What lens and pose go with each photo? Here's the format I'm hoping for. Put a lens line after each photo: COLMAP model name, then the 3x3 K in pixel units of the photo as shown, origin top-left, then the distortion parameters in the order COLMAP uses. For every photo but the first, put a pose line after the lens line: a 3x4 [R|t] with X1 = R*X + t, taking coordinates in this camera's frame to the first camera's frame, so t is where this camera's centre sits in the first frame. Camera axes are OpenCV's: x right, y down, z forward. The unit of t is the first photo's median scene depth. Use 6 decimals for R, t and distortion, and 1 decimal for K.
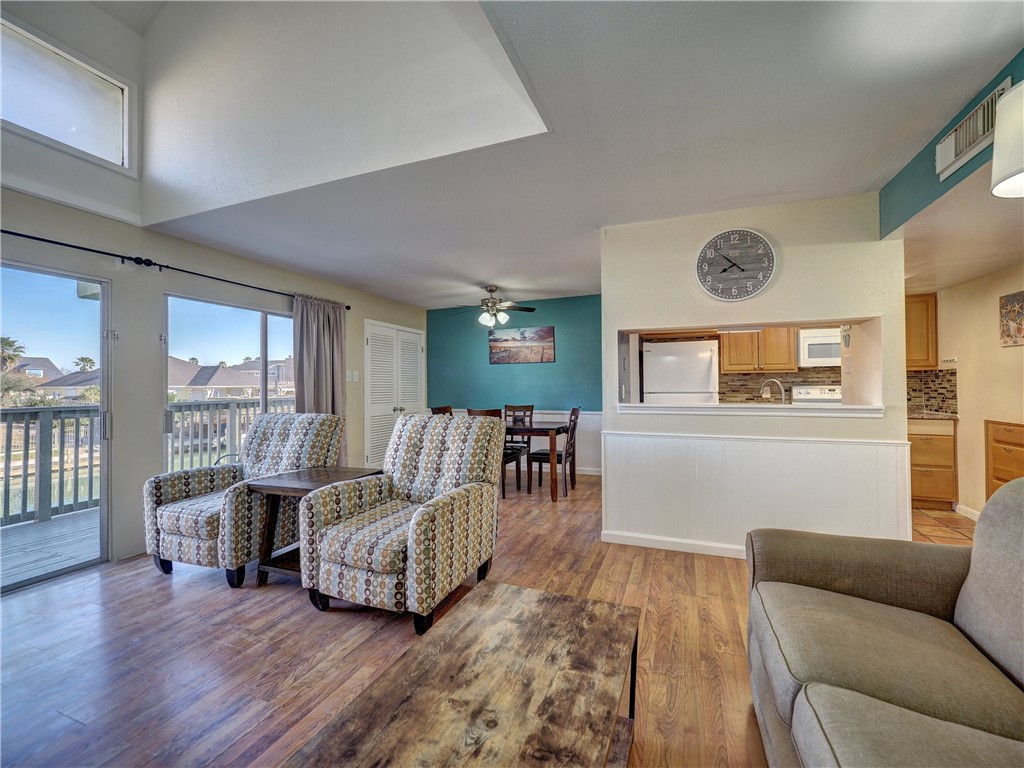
lens RADIAL K [[426.4, 0, 518.3], [0, 426.4, 381.1], [0, 0, 1]] dist [0.000908, -0.005457]
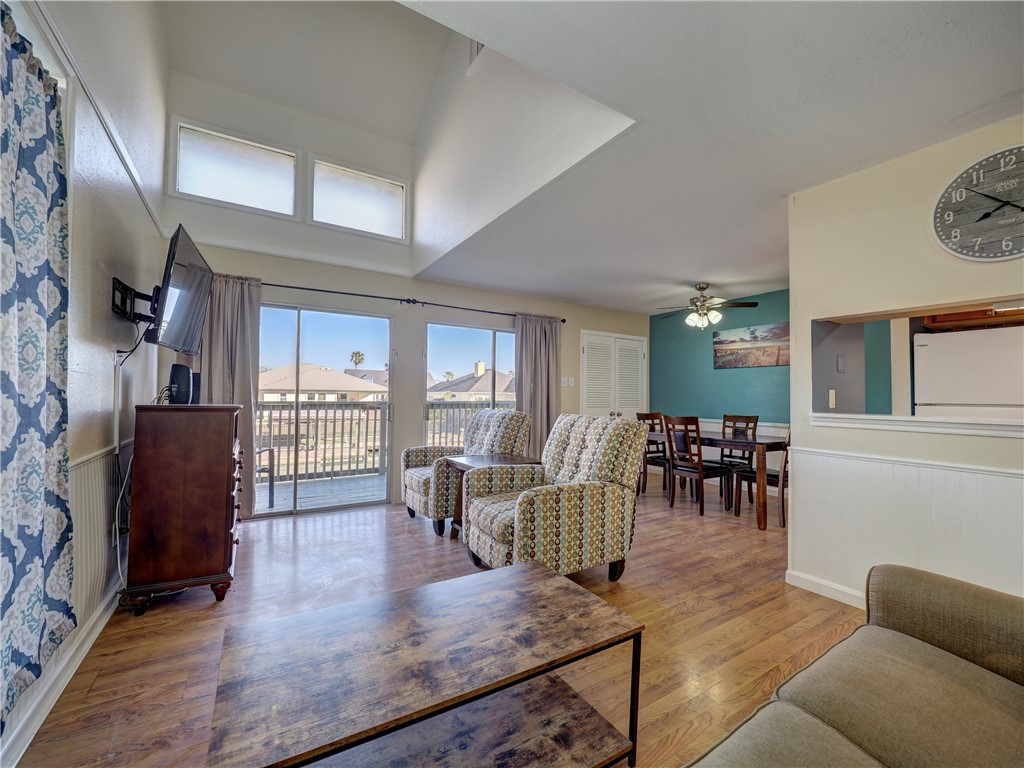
lens RADIAL K [[426.4, 0, 518.3], [0, 426.4, 381.1], [0, 0, 1]] dist [0.000908, -0.005457]
pose [[0.802259, -0.001441, -0.596975, 0.267988], [-0.012616, 0.999733, -0.019368, 0.016444], [0.596843, 0.023069, 0.802026, 0.045503]]
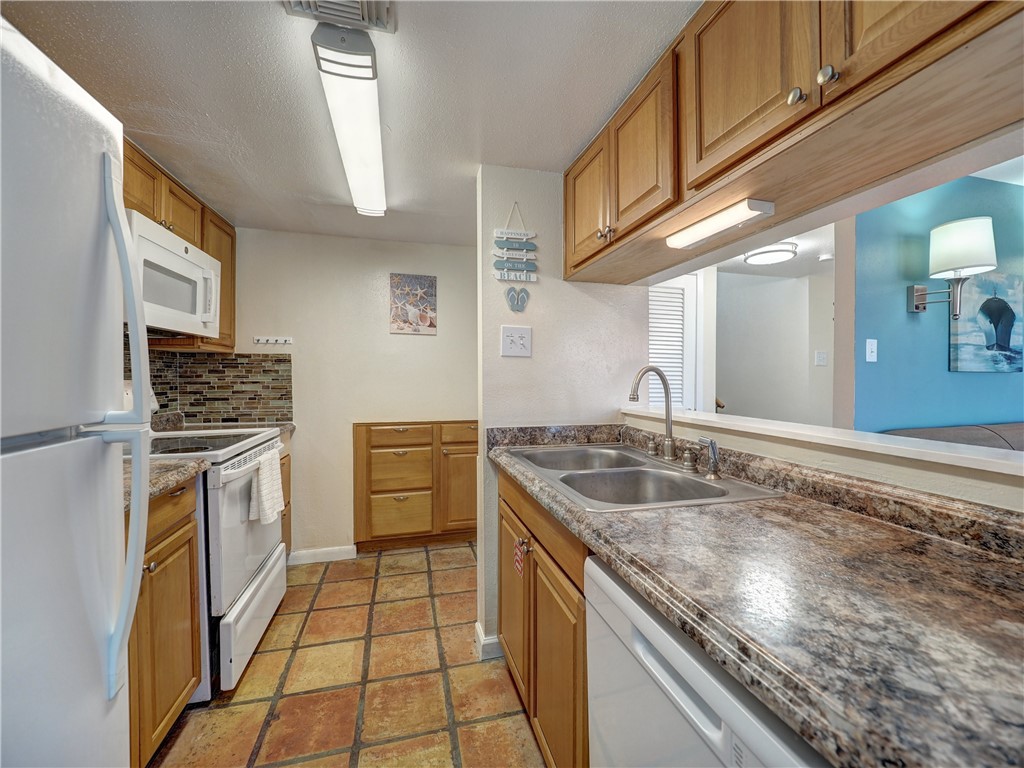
lens RADIAL K [[426.4, 0, 518.3], [0, 426.4, 381.1], [0, 0, 1]] dist [0.000908, -0.005457]
pose [[-0.588033, -0.004186, 0.808826, 0.316364], [-0.007761, 0.999970, -0.000468, 0.013488], [-0.808800, -0.006552, -0.588048, 1.324828]]
